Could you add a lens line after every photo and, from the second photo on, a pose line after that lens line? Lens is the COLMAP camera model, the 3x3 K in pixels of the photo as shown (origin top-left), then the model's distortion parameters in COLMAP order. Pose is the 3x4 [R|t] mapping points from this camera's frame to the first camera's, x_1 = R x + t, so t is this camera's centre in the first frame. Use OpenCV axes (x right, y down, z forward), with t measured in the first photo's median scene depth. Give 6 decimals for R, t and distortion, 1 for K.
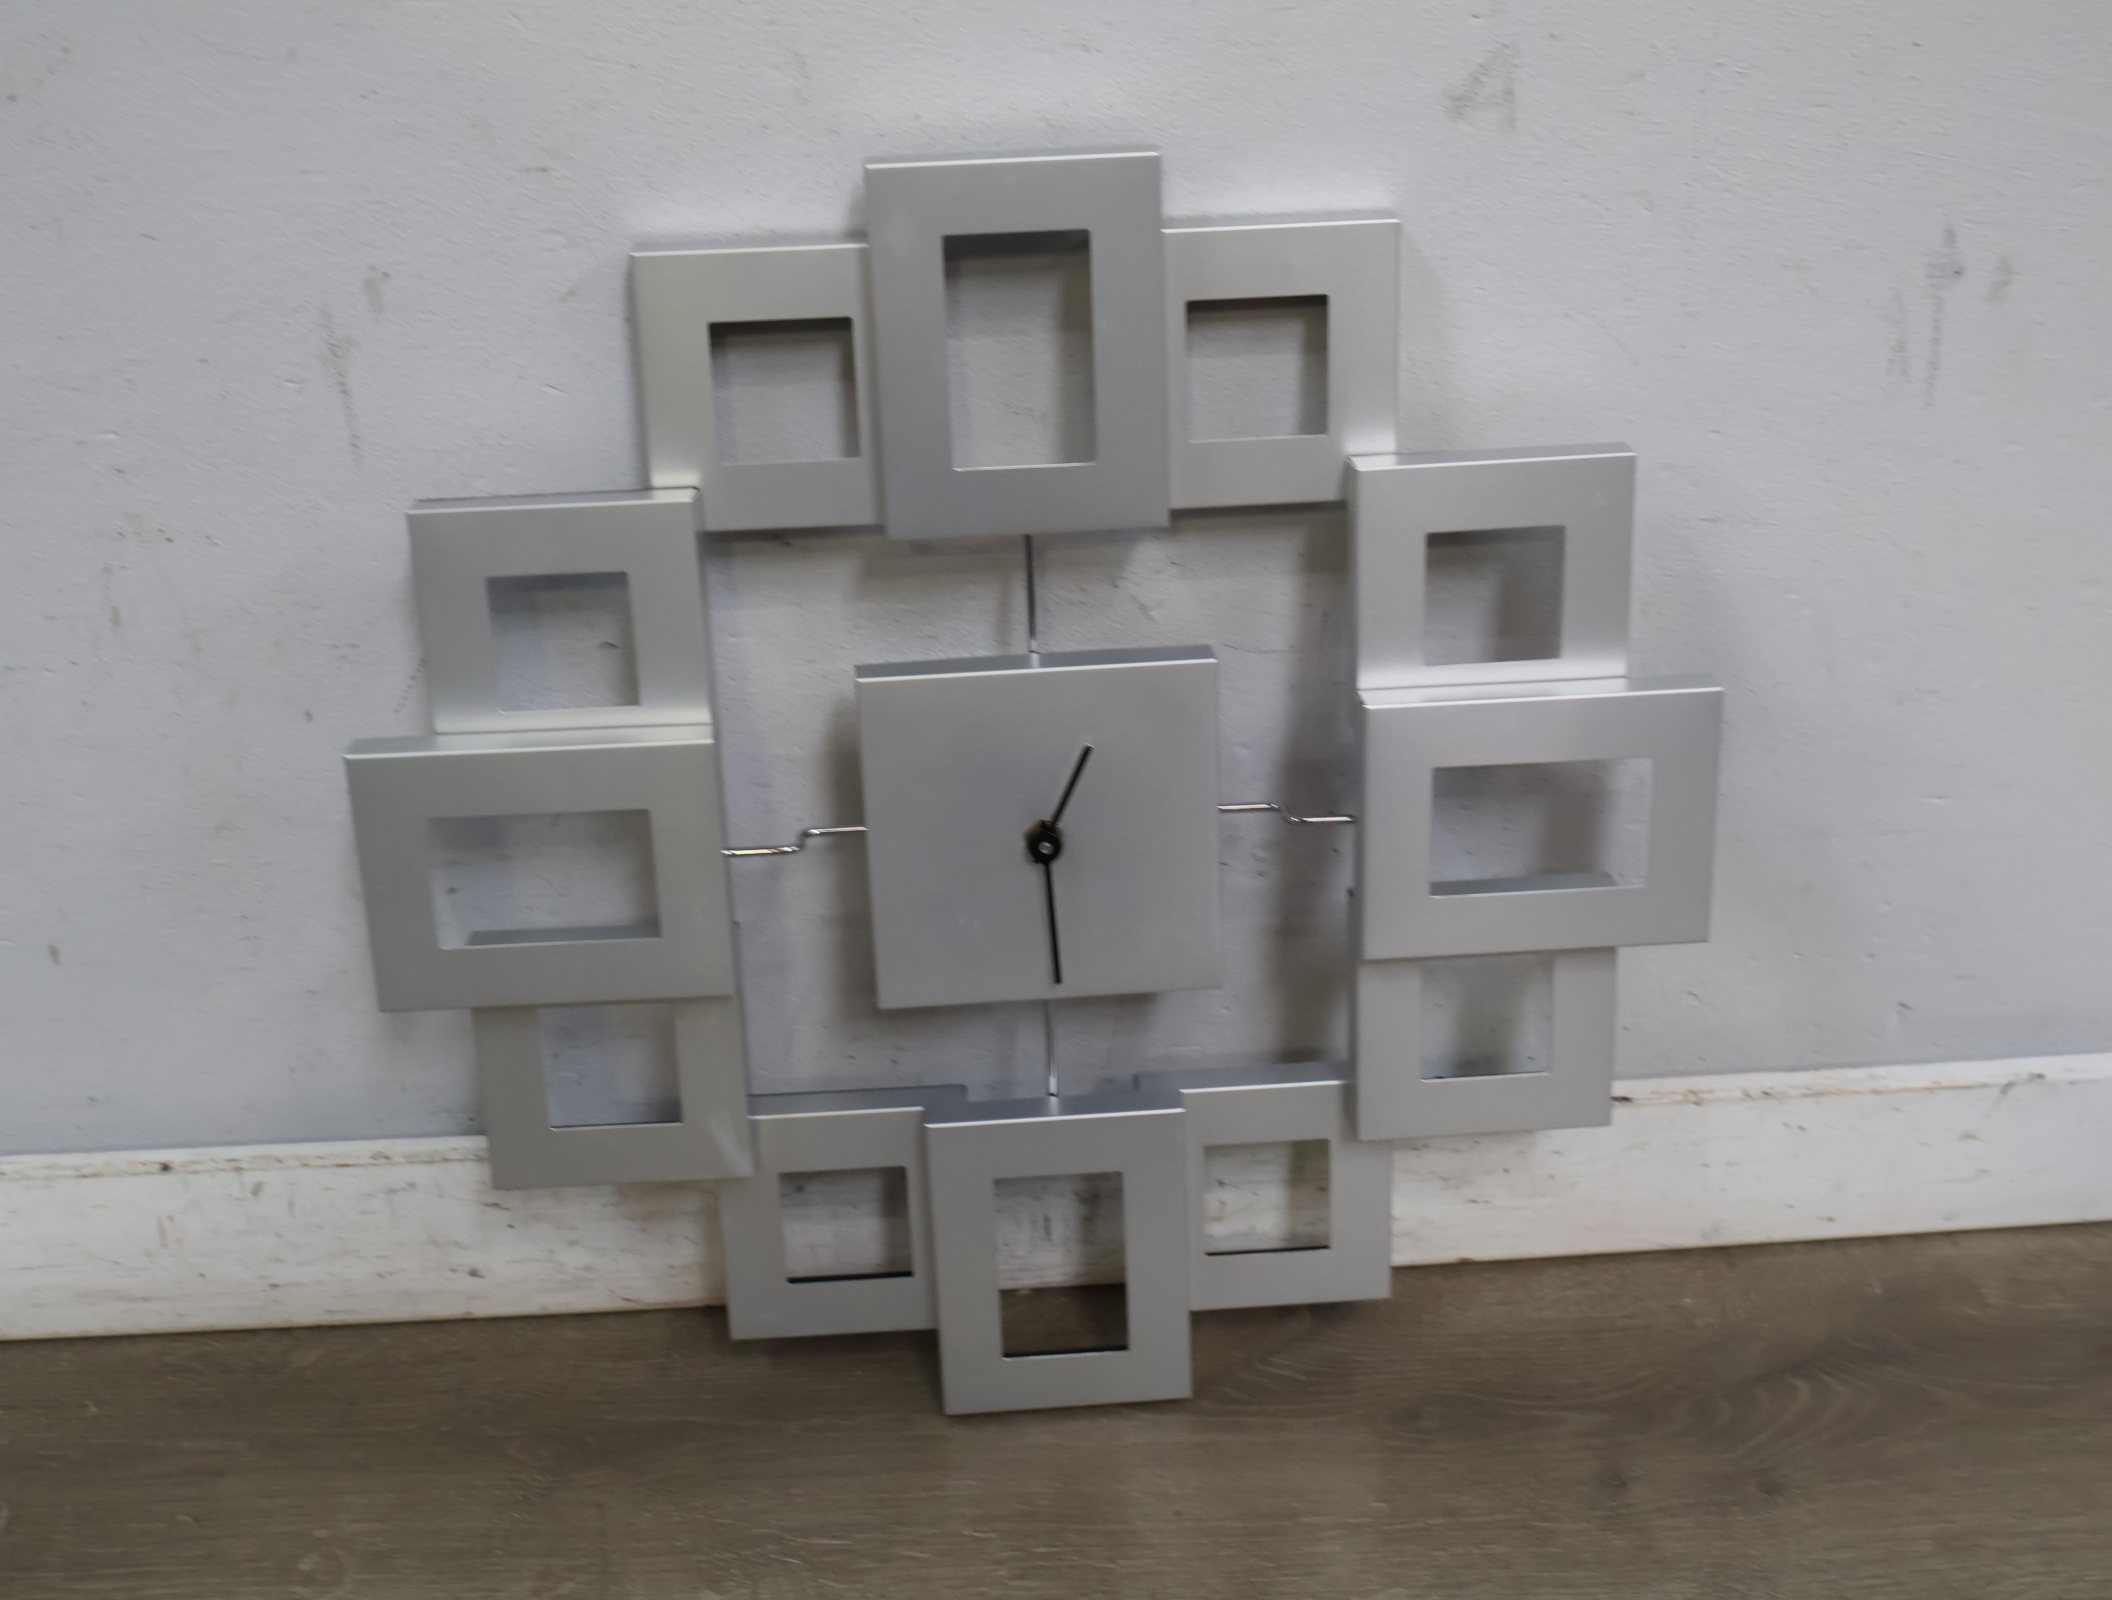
lens RADIAL K [[2507.2, 0, 1054.1], [0, 2507.2, 792.9], [0, 0, 1]] dist [-0.002930, -0.003906]
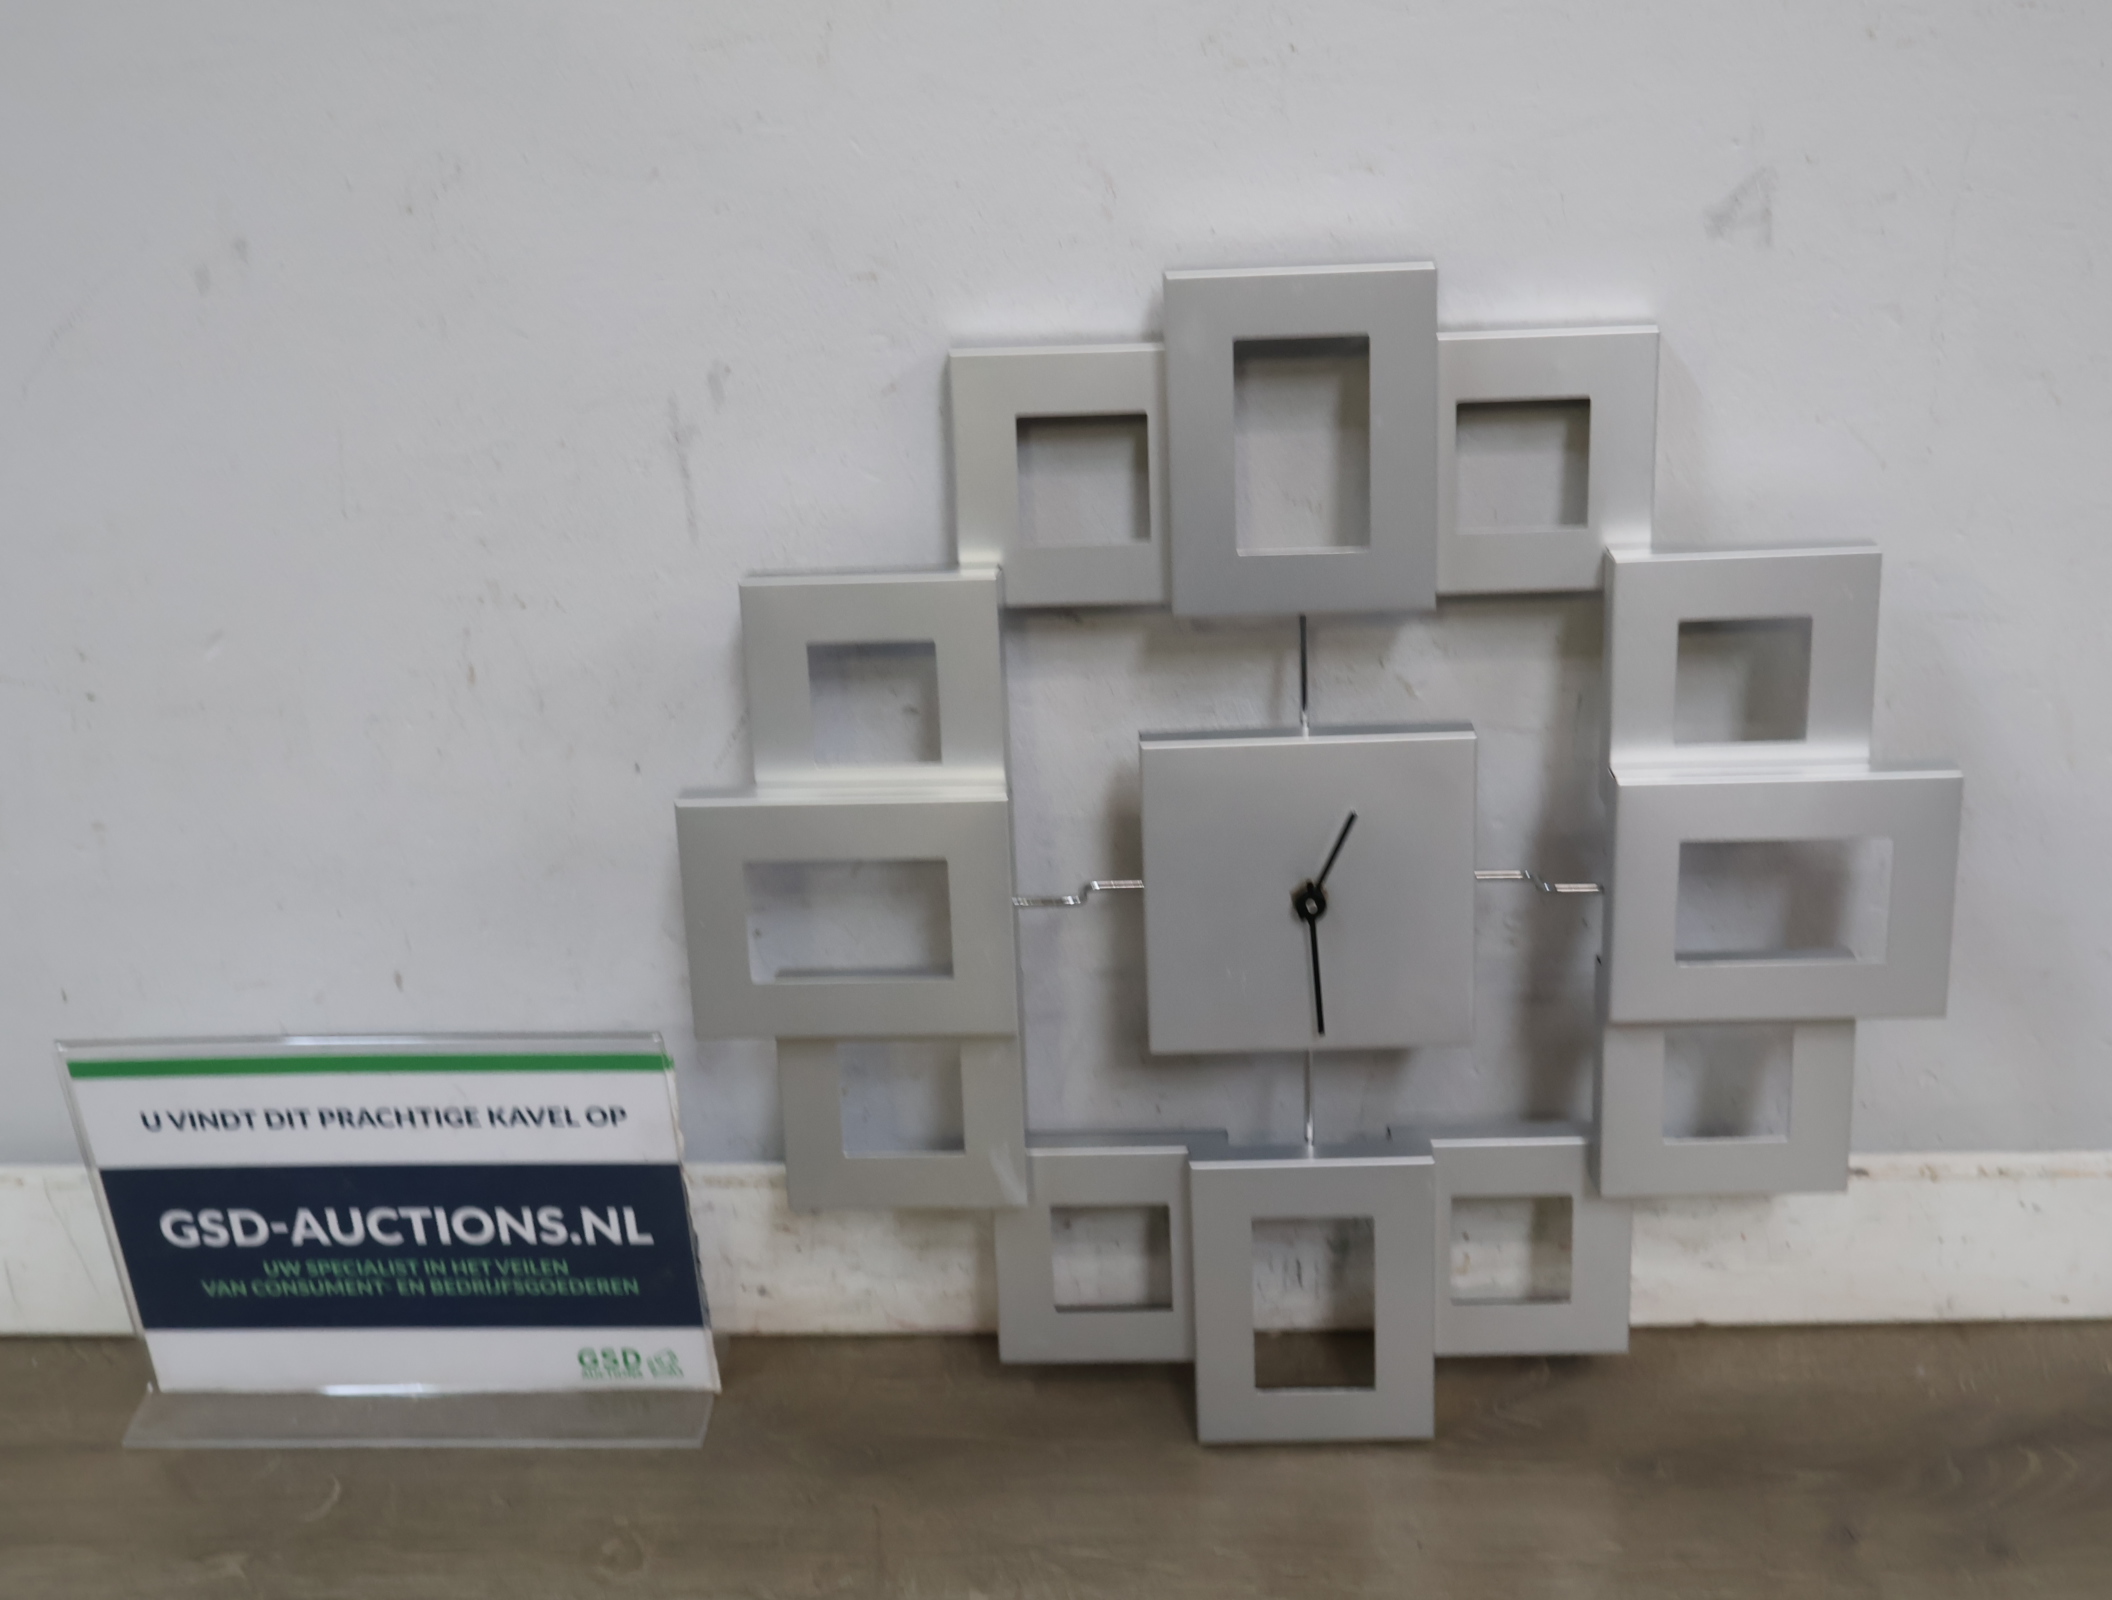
lens RADIAL K [[2516.4, 0, 1056.0], [0, 2516.4, 800.0], [0, 0, 1]] dist [-0.003713, 0.002798]
pose [[0.995403, 0.026682, -0.091985, -0.013407], [-0.030134, 0.998885, -0.036340, 0.017545], [0.090913, 0.038945, 0.995097, -0.077543]]
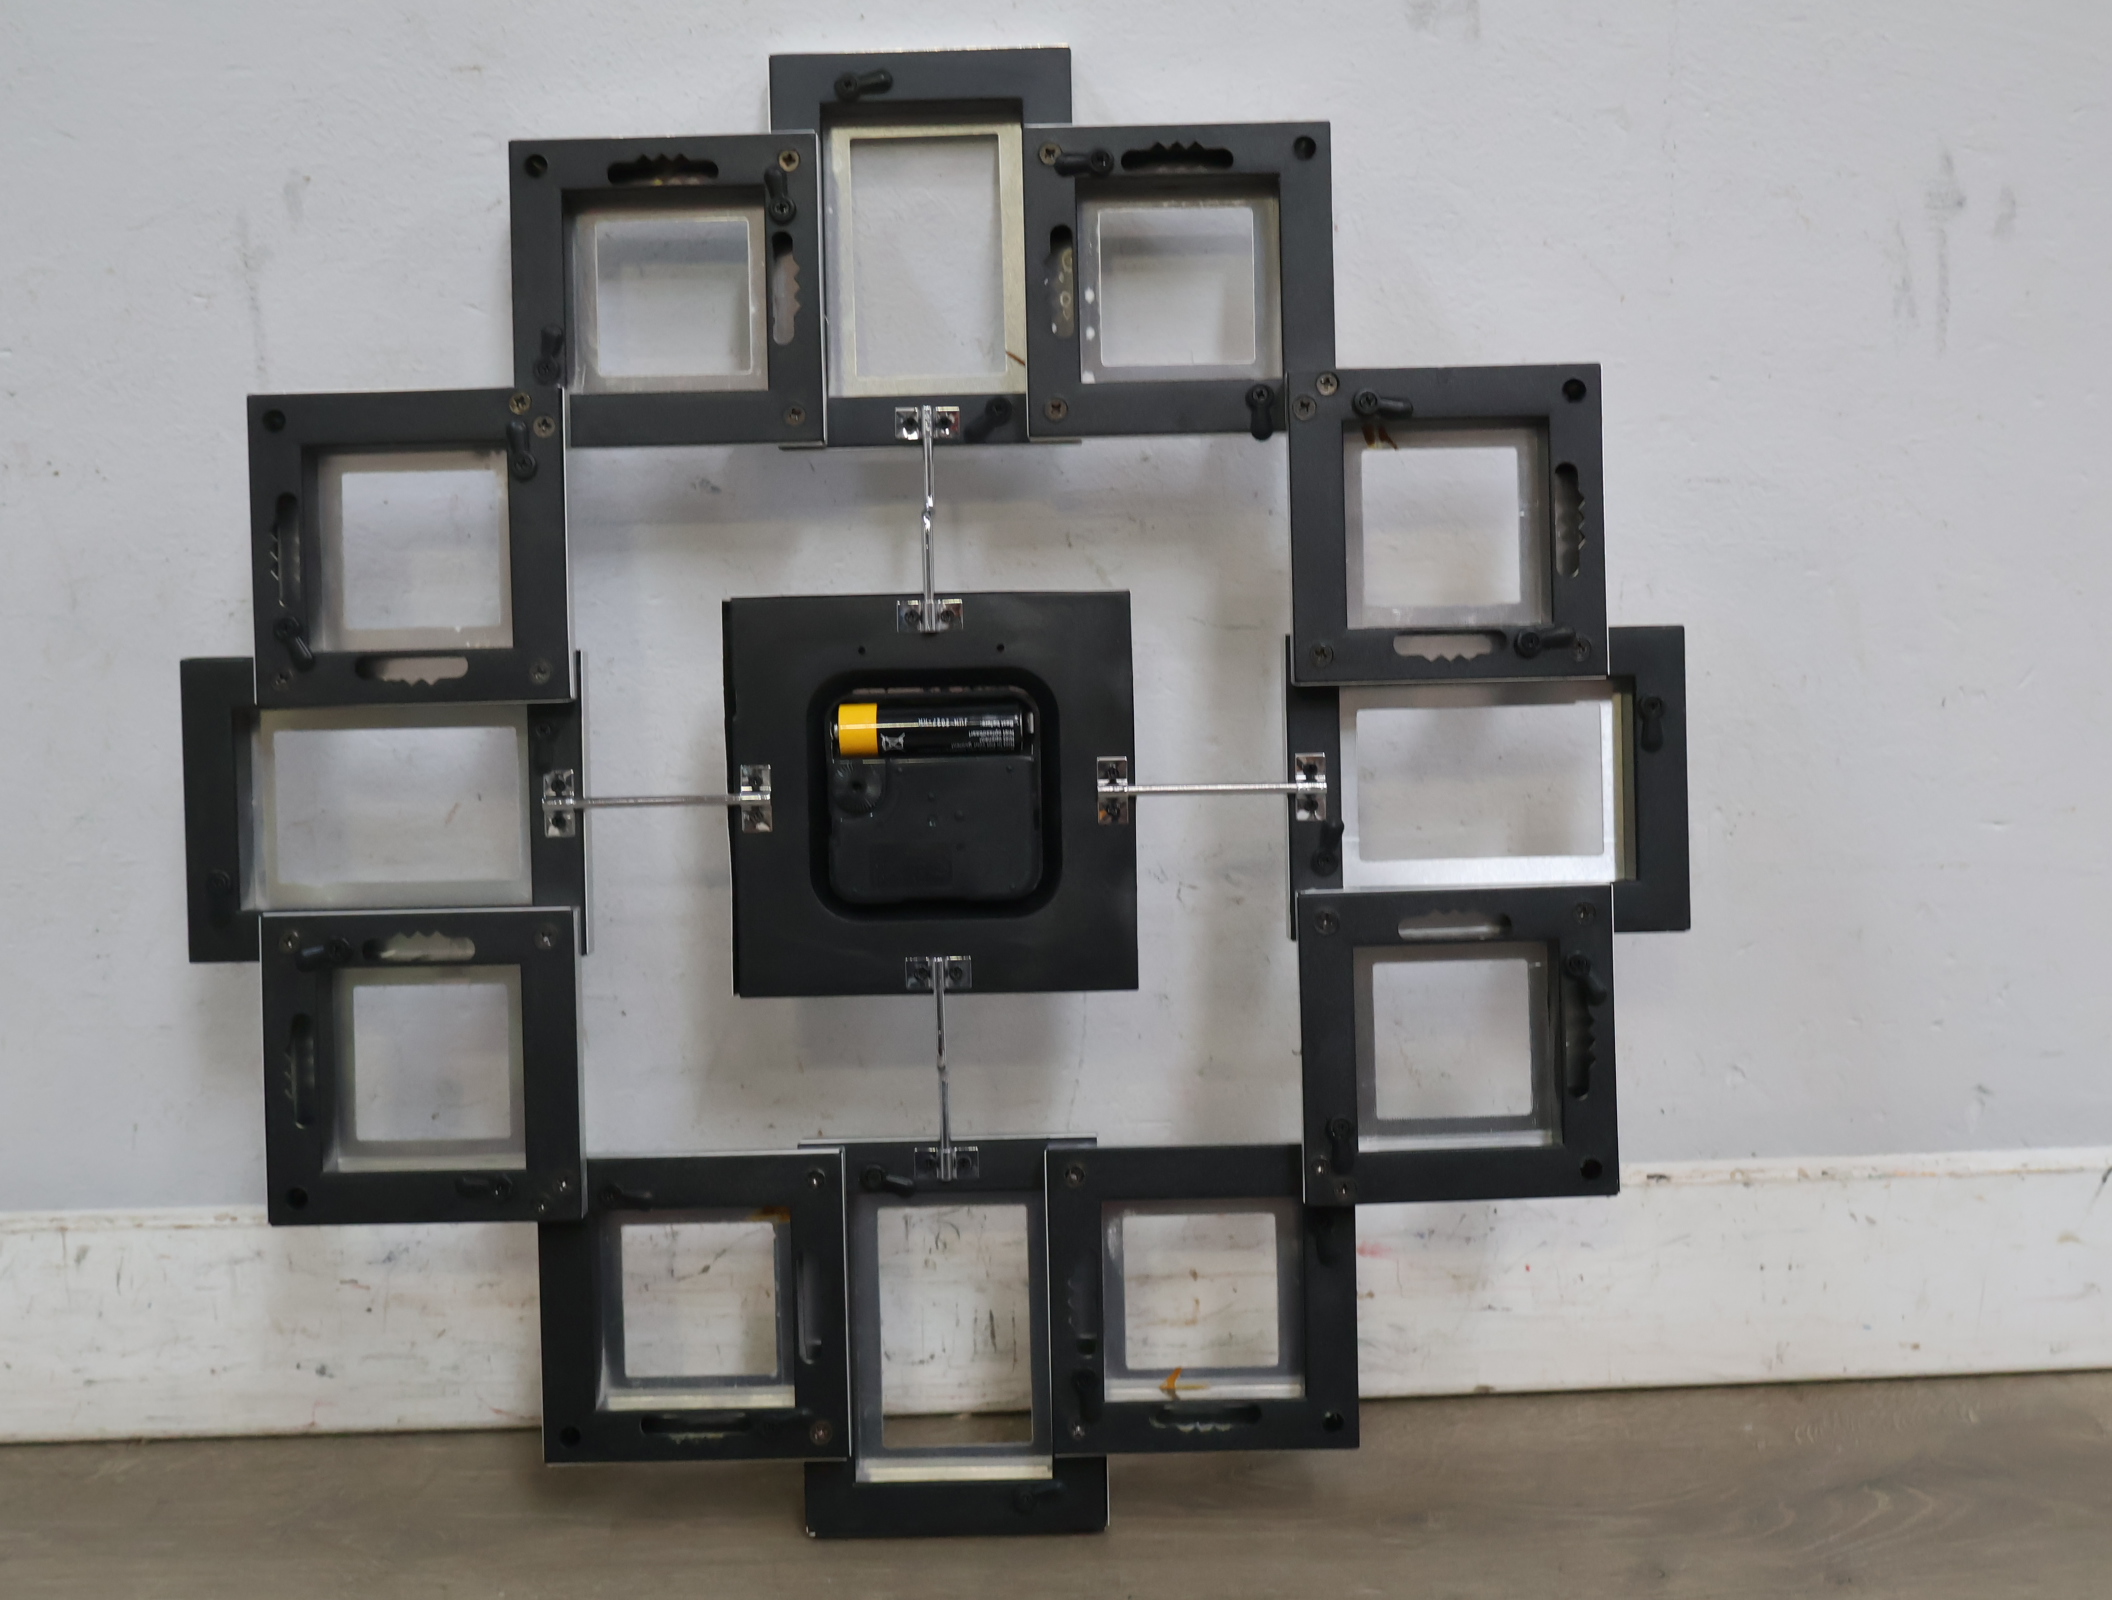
lens RADIAL K [[2945.0, 0, 1061.8], [0, 2945.0, 798.1], [0, 0, 1]] dist [-0.000178, -0.007682]
pose [[0.999658, 0.009803, -0.024245, 0.047443], [-0.015815, 0.964955, -0.261940, 0.283964], [0.020828, 0.262234, 0.964780, -0.019382]]
